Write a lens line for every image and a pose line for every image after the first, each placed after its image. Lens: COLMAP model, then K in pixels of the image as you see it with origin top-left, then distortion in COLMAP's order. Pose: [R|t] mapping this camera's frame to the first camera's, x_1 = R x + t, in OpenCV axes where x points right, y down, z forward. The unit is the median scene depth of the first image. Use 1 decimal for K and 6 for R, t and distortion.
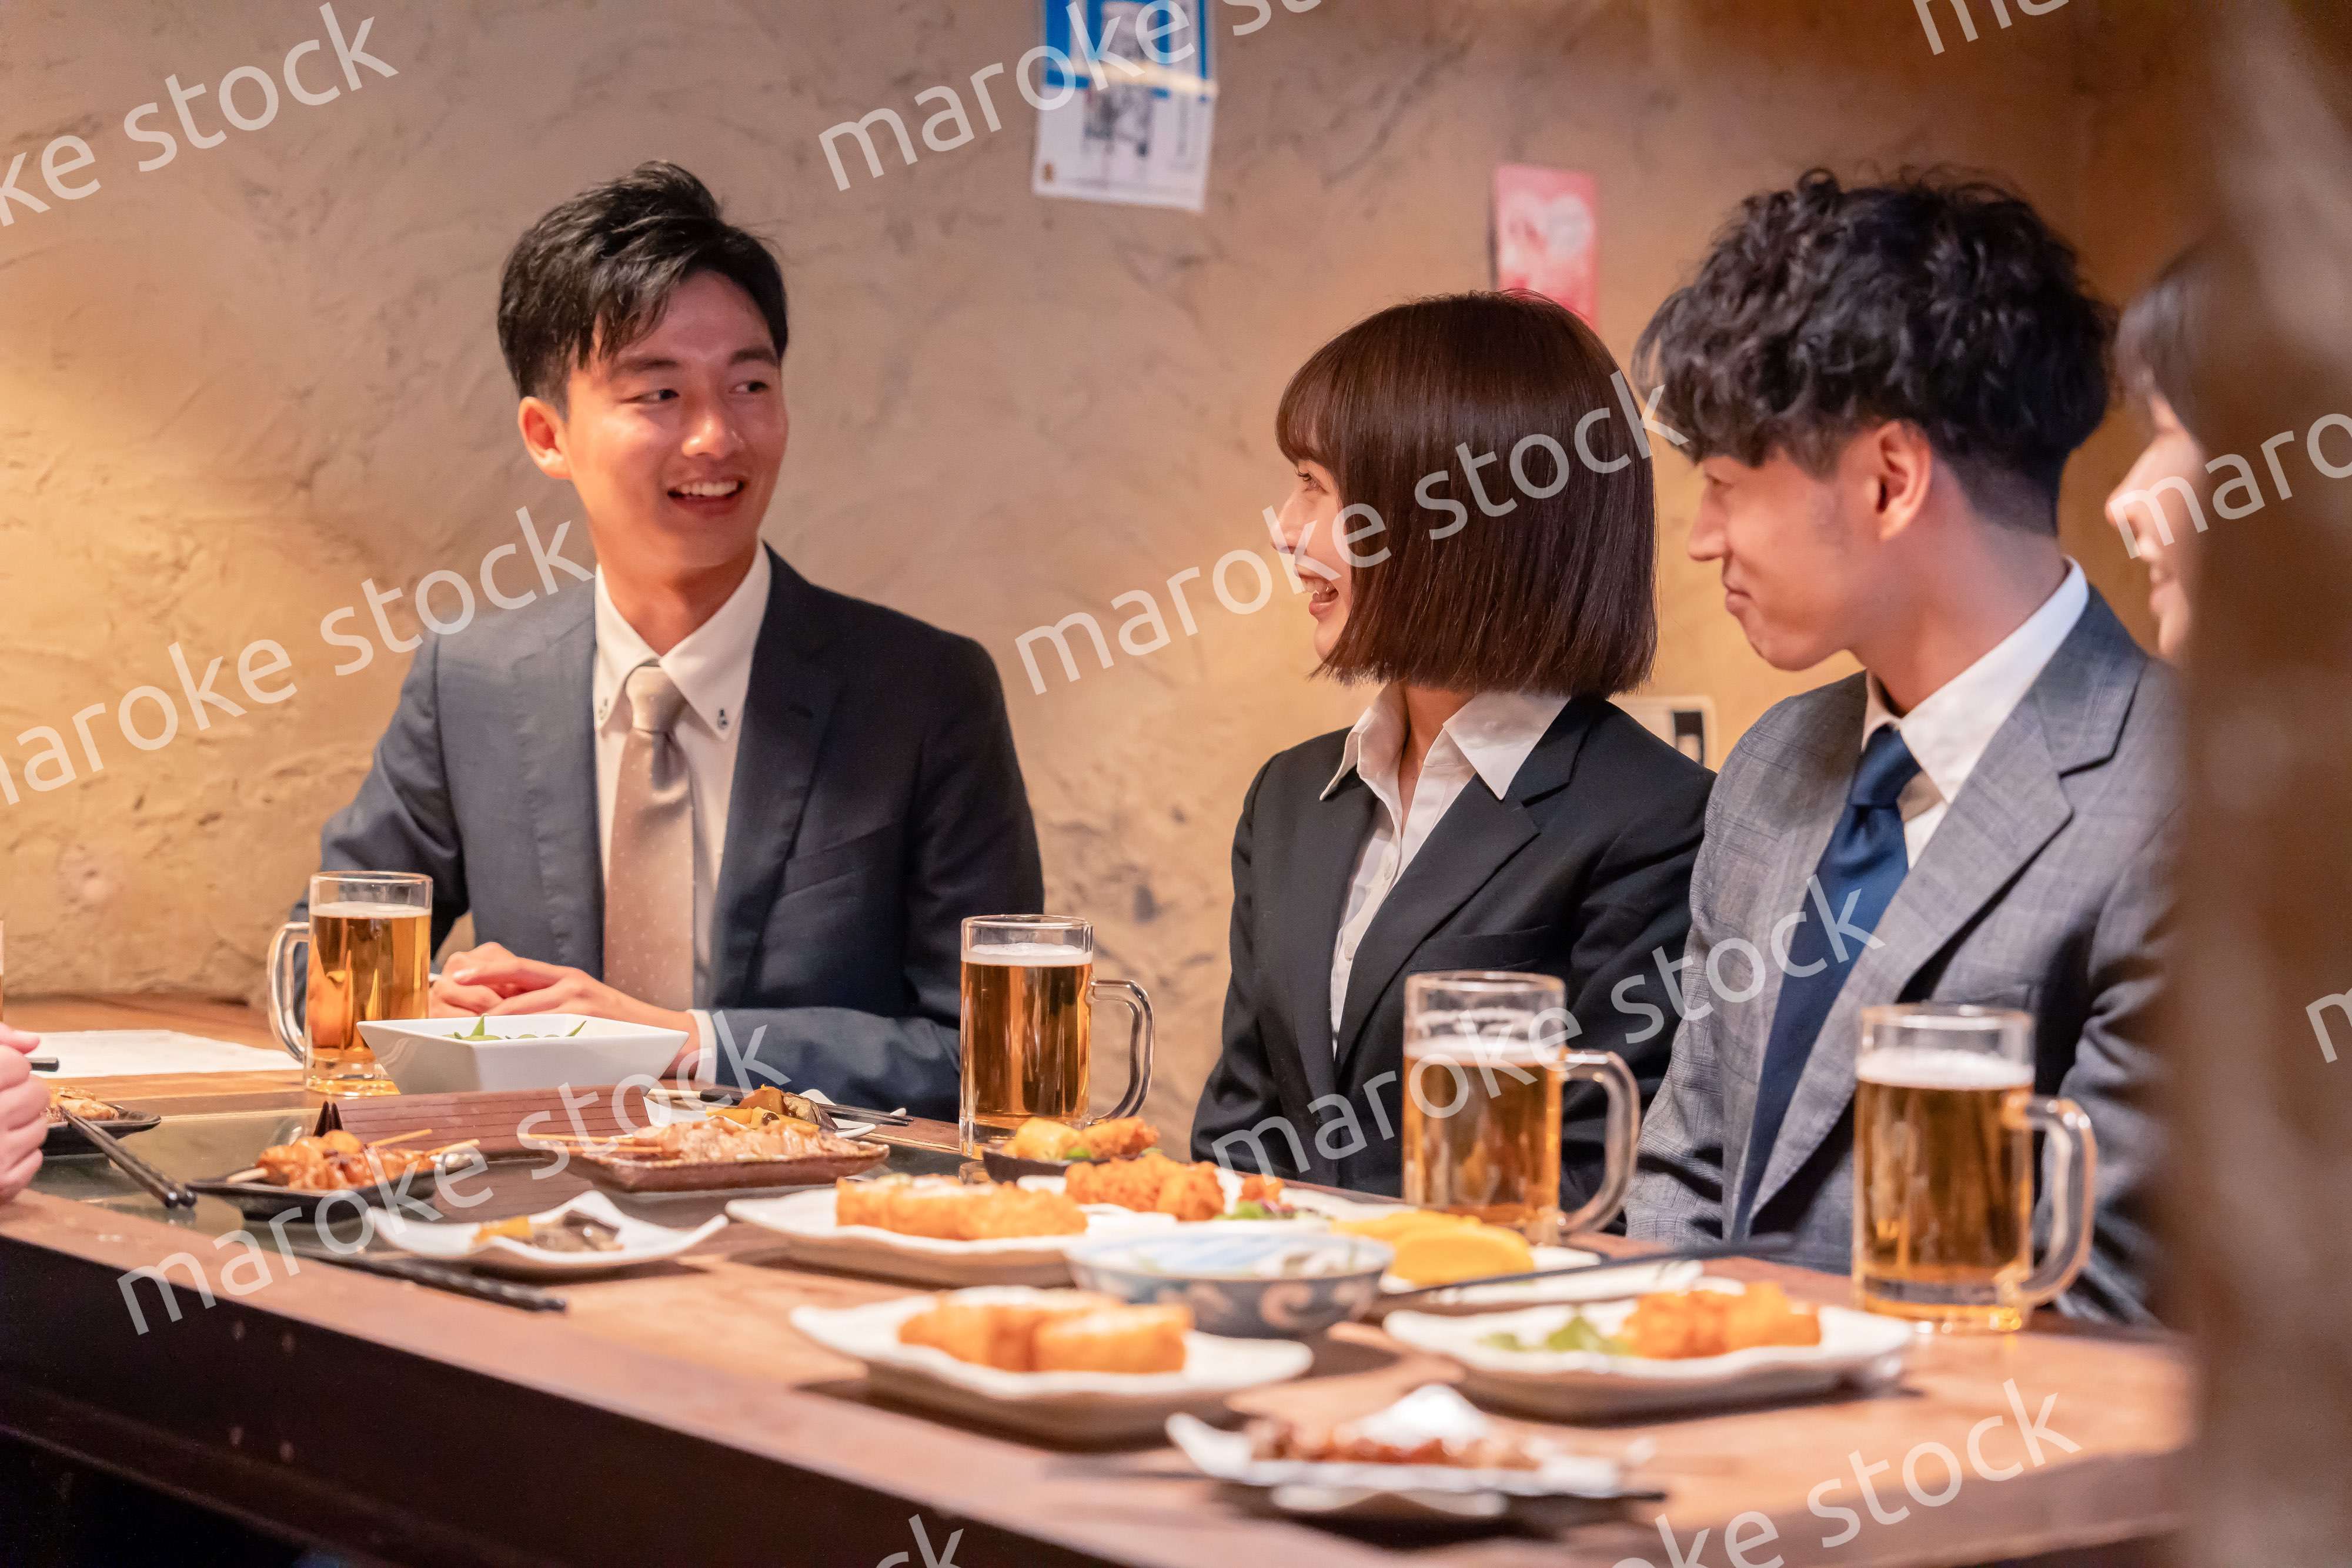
lens RADIAL K [[4477.3, 0, 1141.0], [0, 4477.3, 809.6], [0, 0, 1]] dist [0.293325, 0.000000]
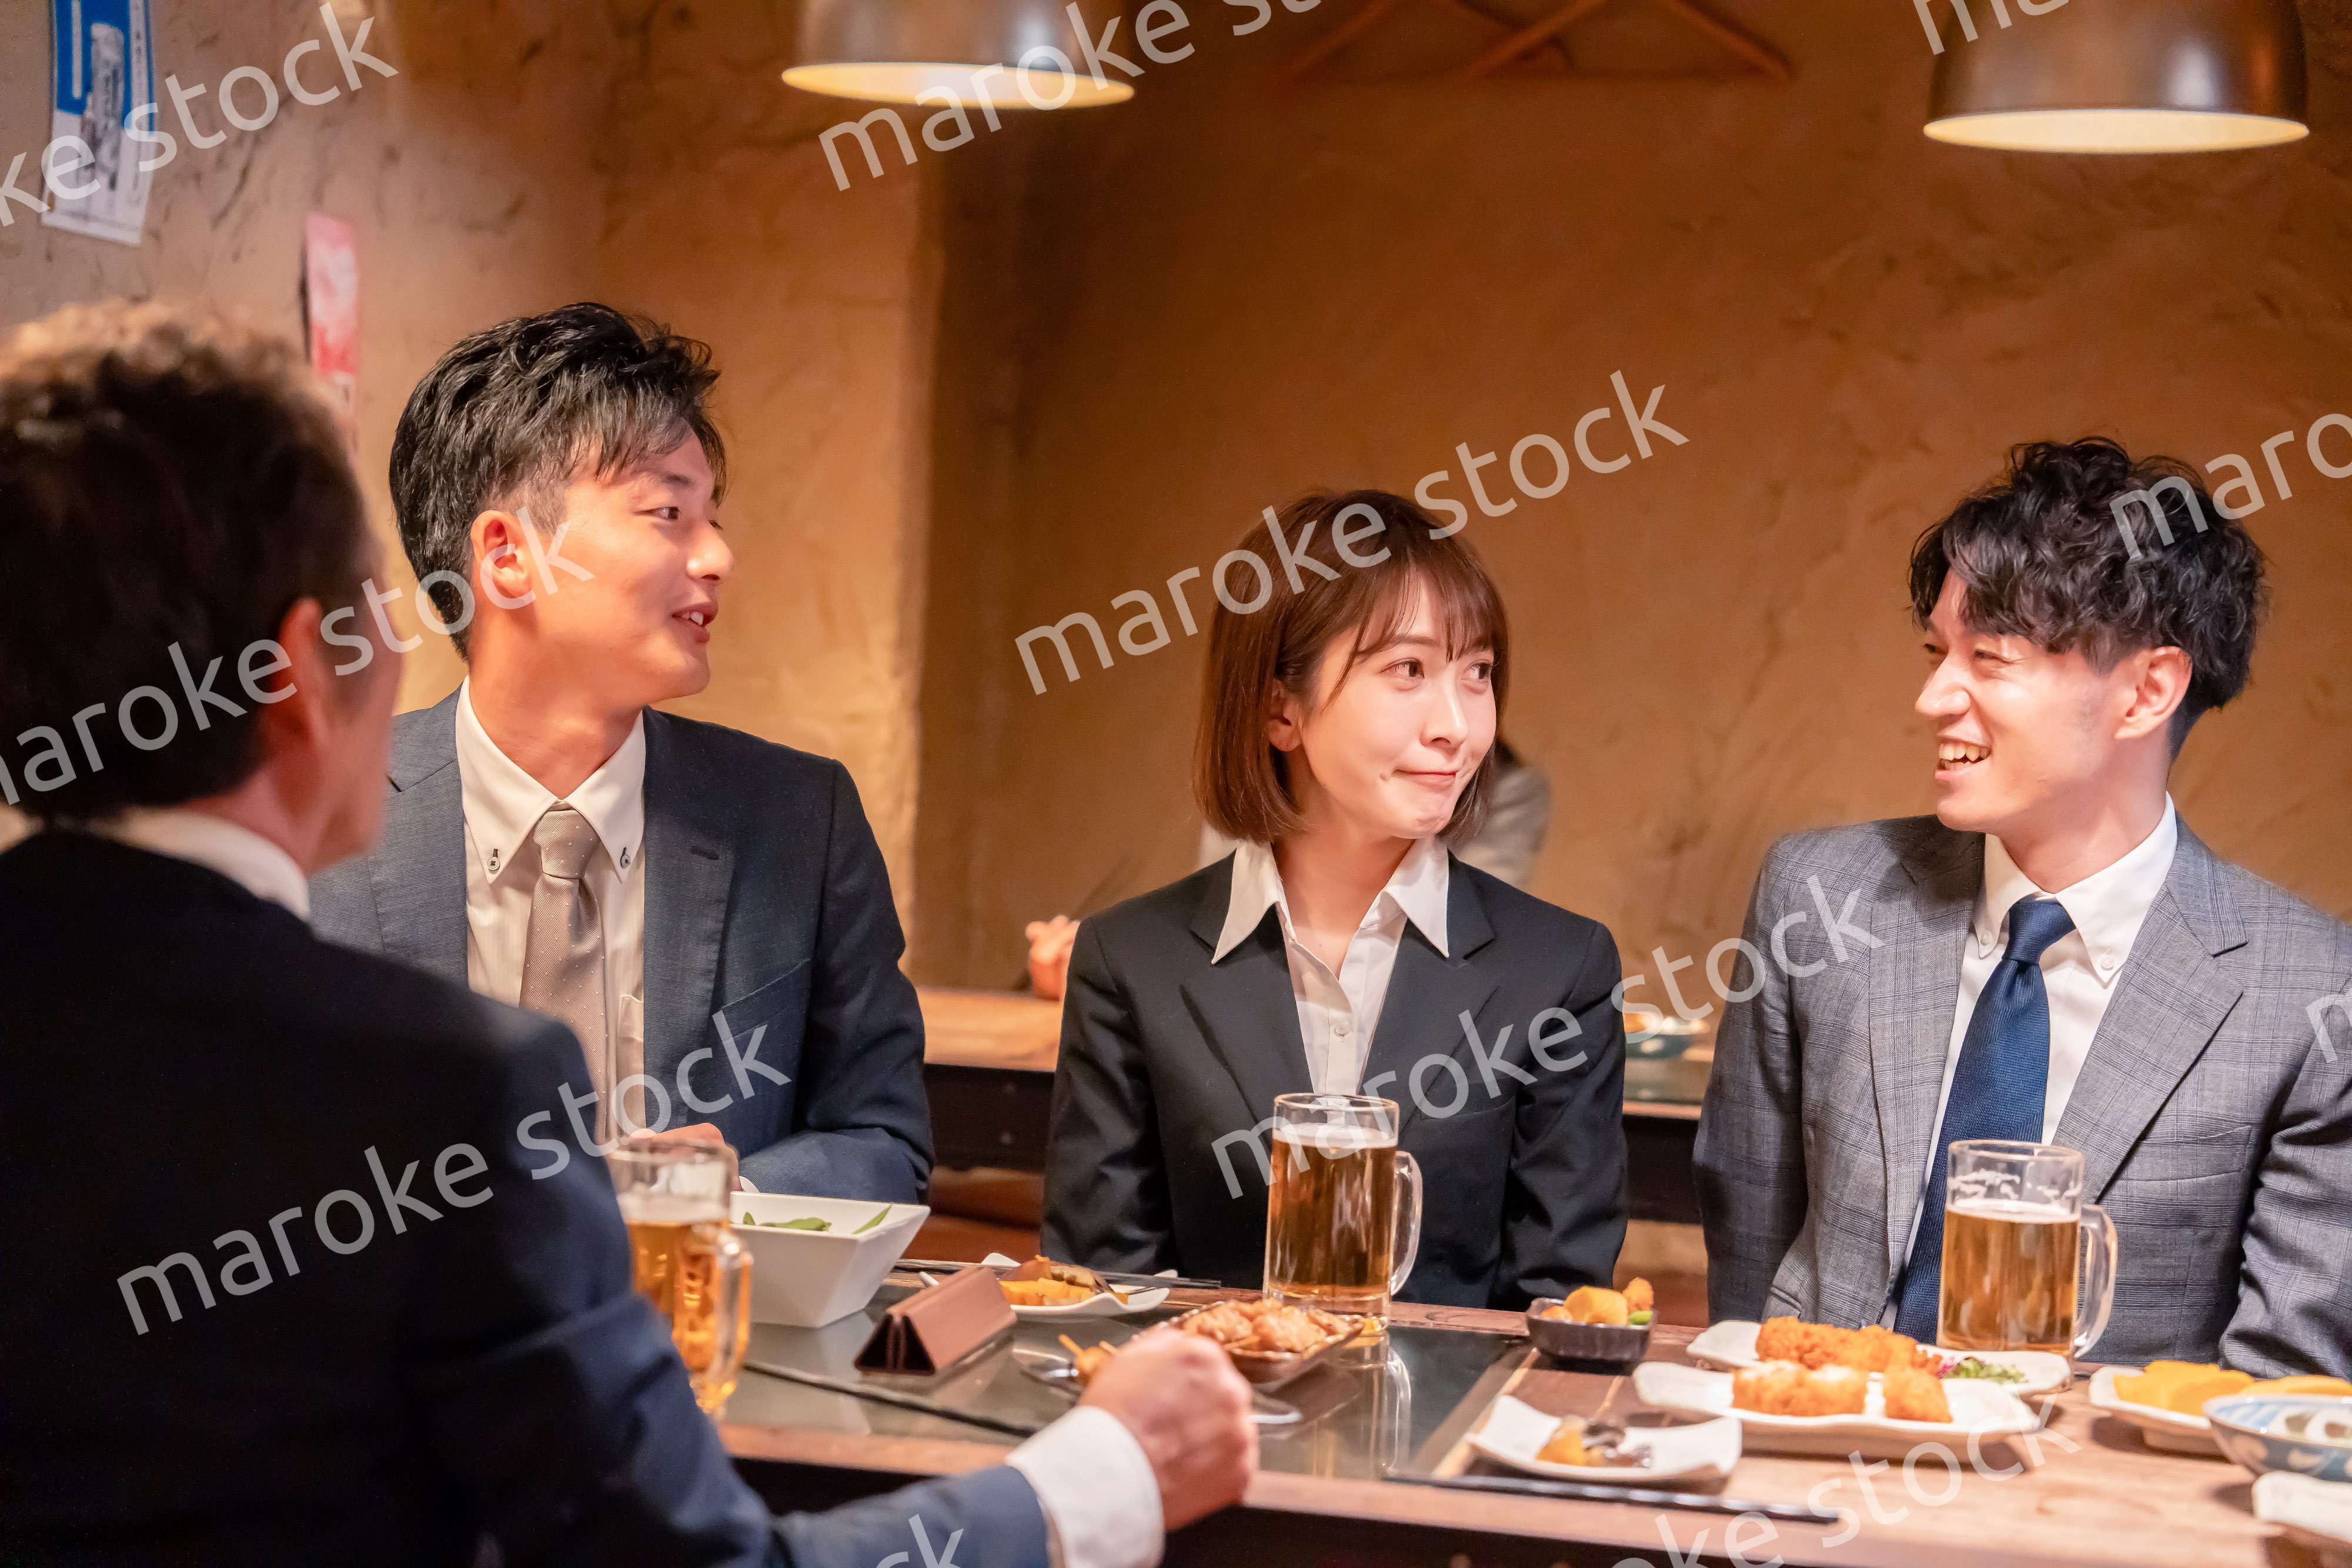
lens RADIAL K [[4477.3, 0, 1190.7], [0, 4477.3, 800.4], [0, 0, 1]] dist [0.293325, 0.000000]
pose [[0.757896, -0.004272, 0.652361, -0.514835], [-0.011946, 0.999720, 0.020425, -0.045157], [-0.652266, -0.023273, 0.757633, 0.144883]]
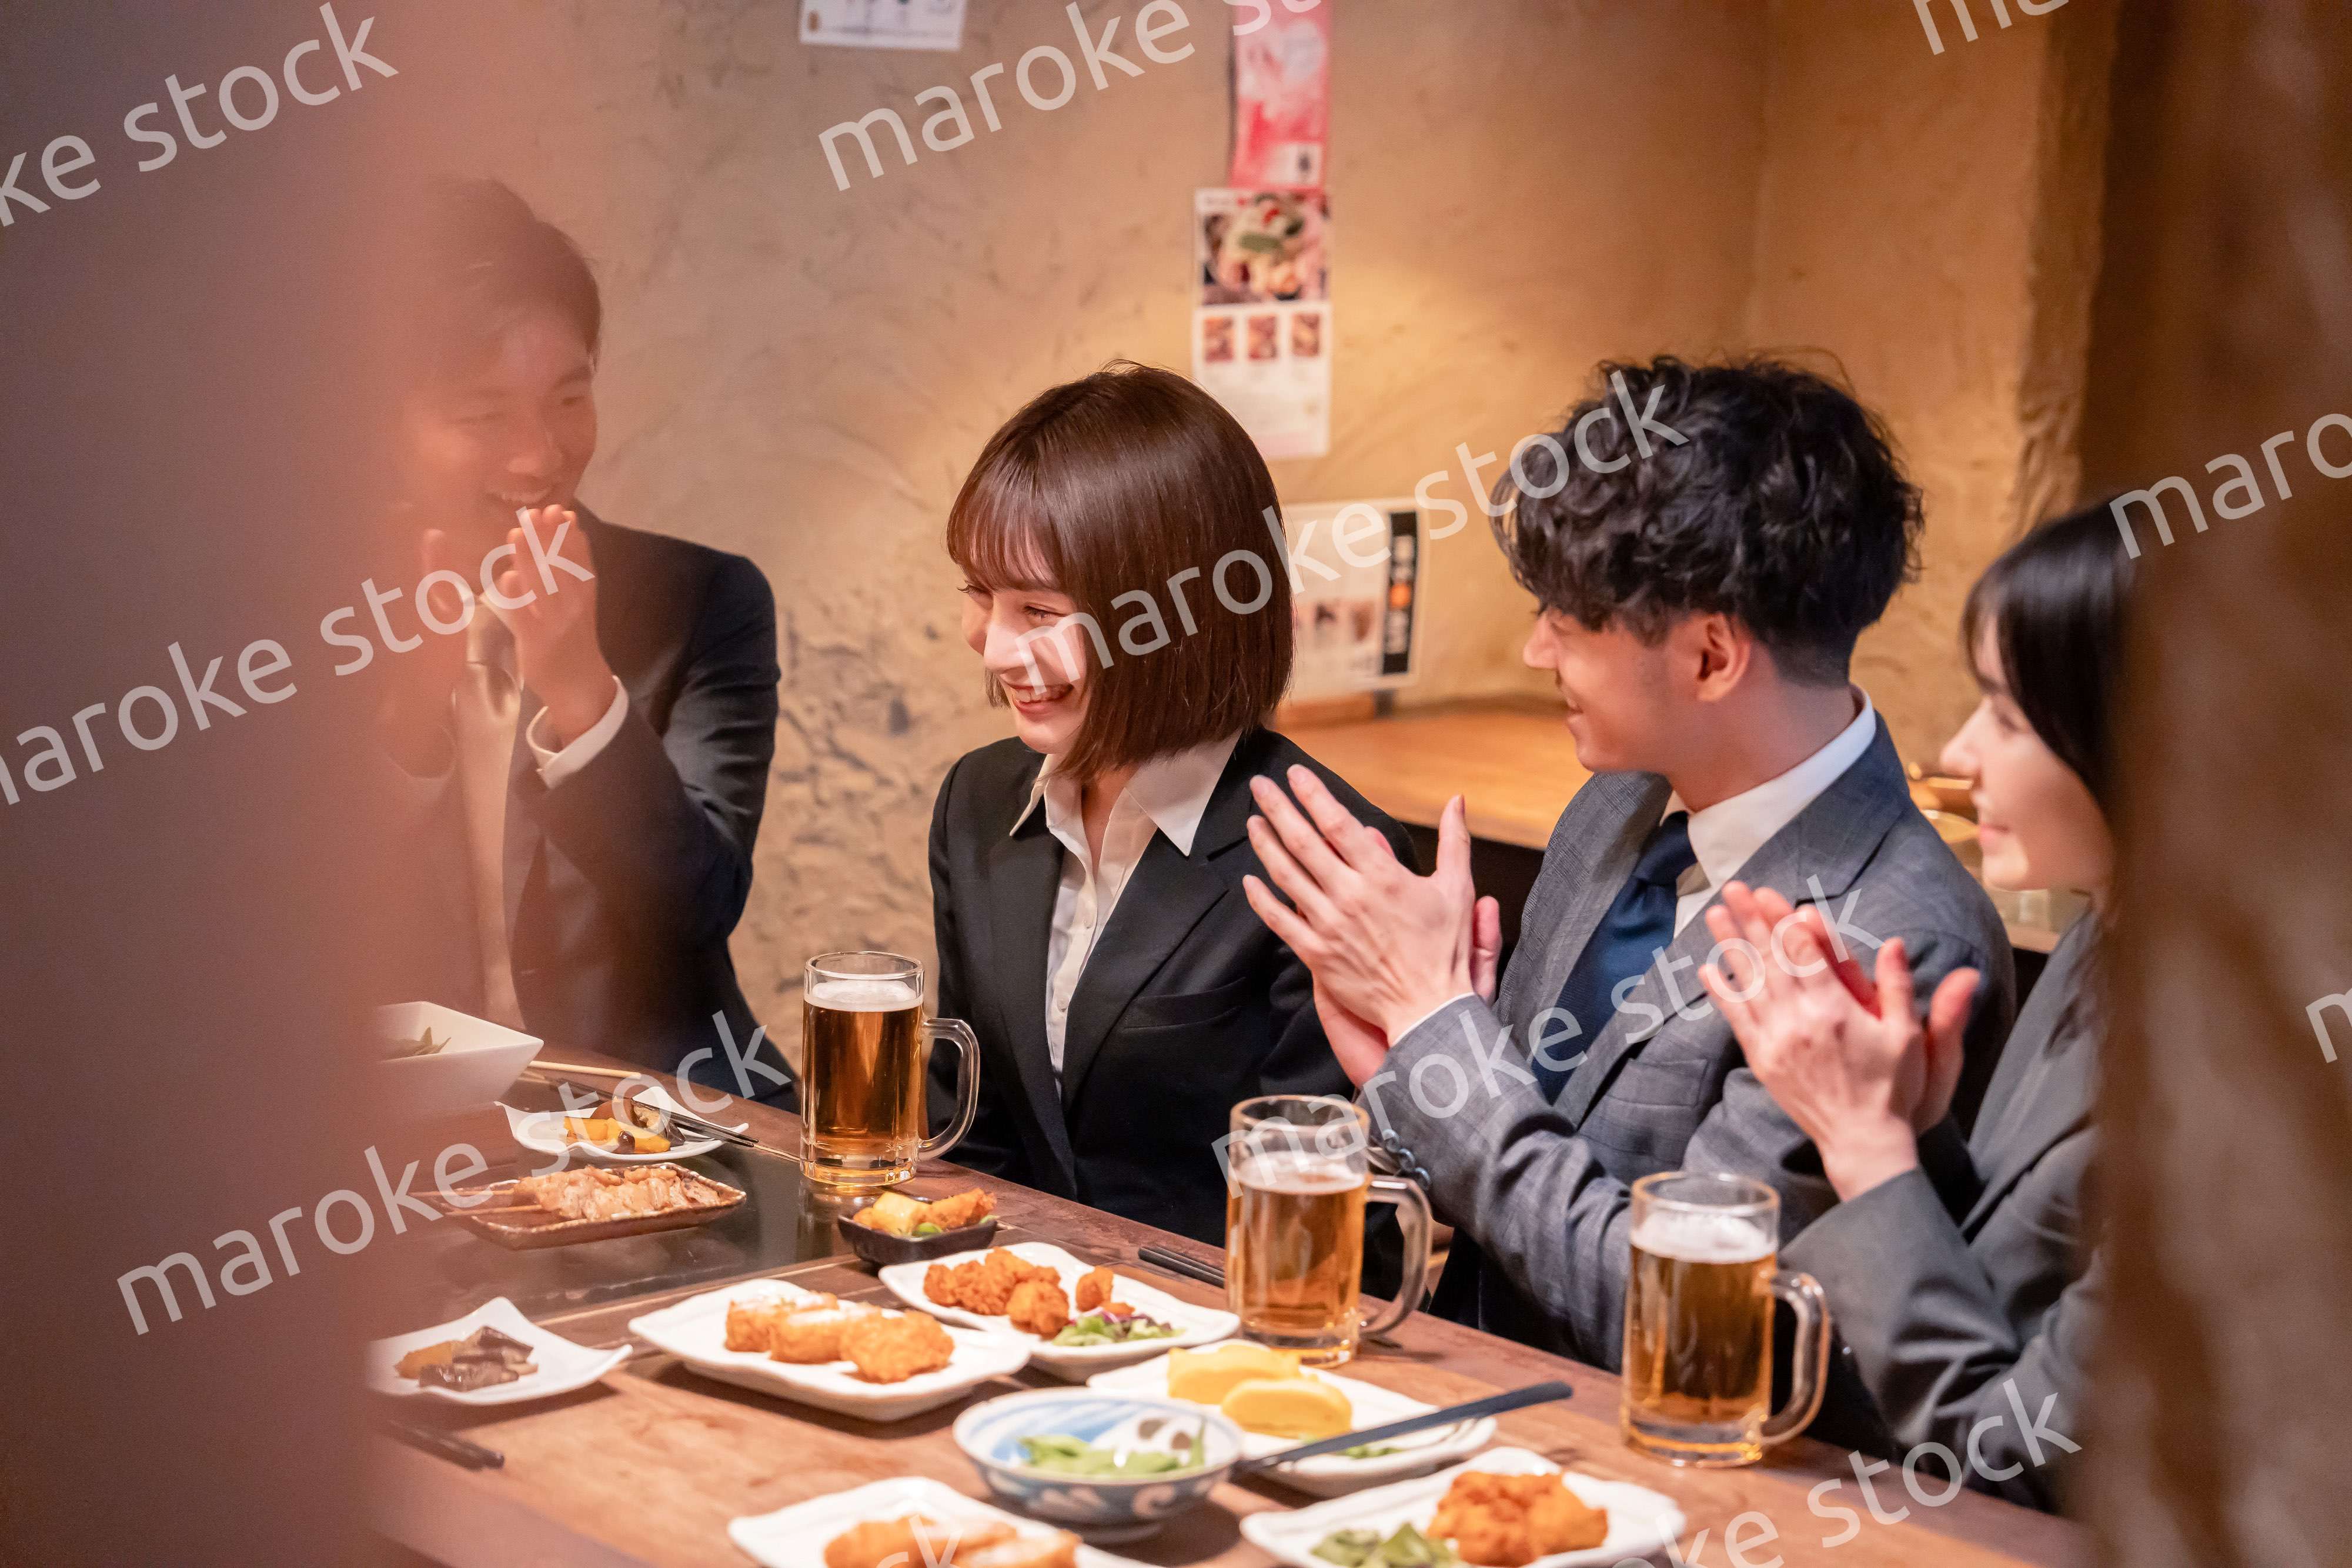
lens RADIAL K [[4477.3, 0, 1168.6], [0, 4477.3, 776.2], [0, 0, 1]] dist [0.293325, 0.000000]
pose [[0.996106, 0.007408, 0.087854, -0.032941], [-0.017638, 0.993064, 0.116247, -0.102708], [-0.086384, -0.117344, 0.989327, -0.061081]]
